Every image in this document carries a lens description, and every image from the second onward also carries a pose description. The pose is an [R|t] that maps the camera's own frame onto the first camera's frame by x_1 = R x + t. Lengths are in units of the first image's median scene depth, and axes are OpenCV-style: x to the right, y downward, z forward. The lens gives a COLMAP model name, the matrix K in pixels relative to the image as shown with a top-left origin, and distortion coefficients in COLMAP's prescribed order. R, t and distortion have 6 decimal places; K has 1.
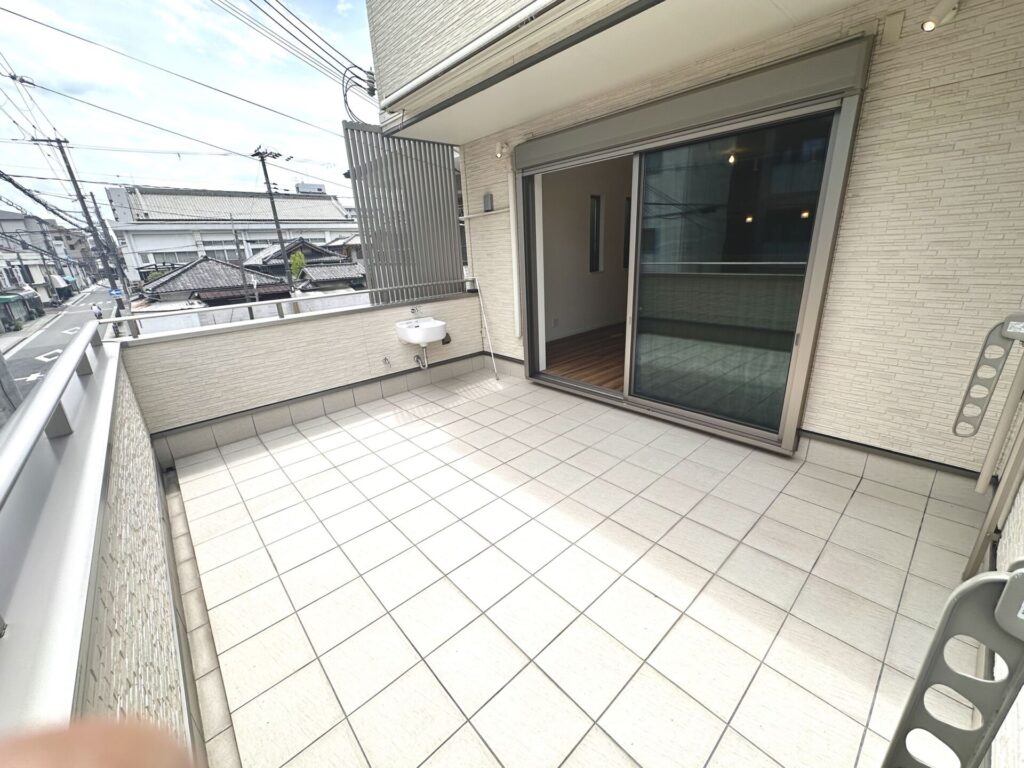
lens RADIAL K [[411.9, 0, 511.8], [0, 411.9, 387.8], [0, 0, 1]] dist [-0.004464, 0.000296]
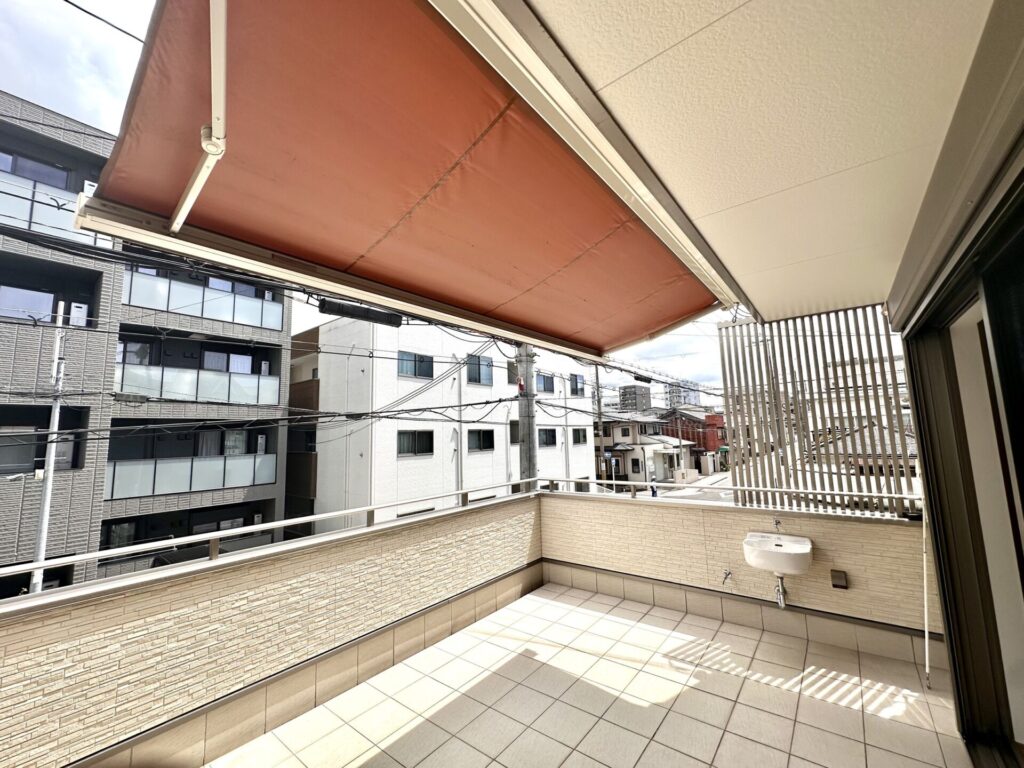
lens RADIAL K [[411.9, 0, 507.9], [0, 411.9, 390.7], [0, 0, 1]] dist [-0.004464, 0.000296]
pose [[0.154266, -0.065626, -0.985847, 0.507216], [-0.298950, 0.947921, -0.109881, -0.215727], [0.941717, 0.311670, 0.126613, 0.427291]]
